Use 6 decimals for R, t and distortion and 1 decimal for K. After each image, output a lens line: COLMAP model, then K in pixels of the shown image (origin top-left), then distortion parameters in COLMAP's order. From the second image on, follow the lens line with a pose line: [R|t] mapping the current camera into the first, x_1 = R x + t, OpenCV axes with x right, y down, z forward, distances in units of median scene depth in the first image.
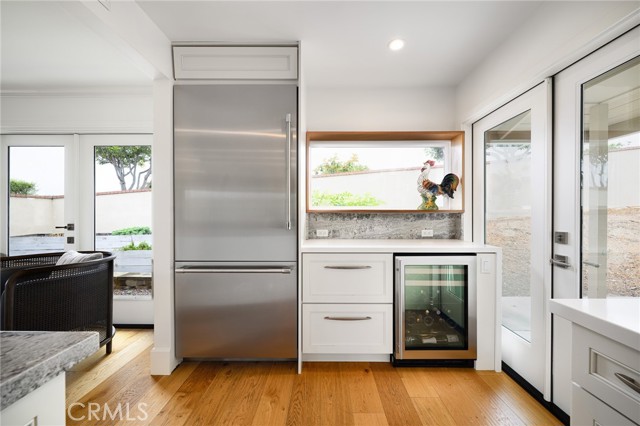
lens RADIAL K [[257.0, 0, 320.5], [0, 257.0, 214.3], [0, 0, 1]] dist [0.013040, 0.000073]
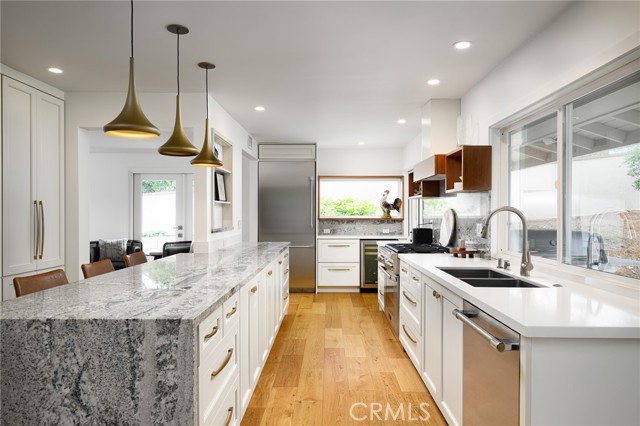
lens RADIAL K [[429.5, 0, 320.4], [0, 429.5, 214.0], [0, 0, 1]] dist [-0.008063, -0.002089]
pose [[0.999921, -0.000031, -0.012569, -0.001234], [0.000038, 1.000000, 0.000531, -0.048685], [0.012569, -0.000531, 0.999921, -2.005074]]
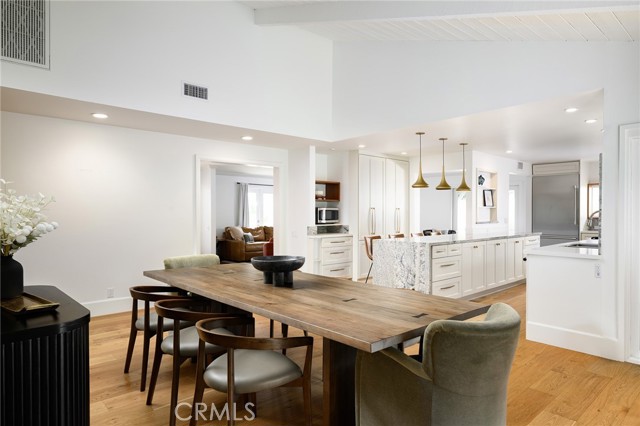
lens RADIAL K [[392.6, 0, 319.0], [0, 392.6, 214.7], [0, 0, 1]] dist [0.002161, 0.000531]
pose [[0.682120, -0.001384, -0.731239, 0.865792], [0.002194, 0.999998, 0.000155, -0.043603], [0.731237, -0.001710, 0.682121, -3.137529]]
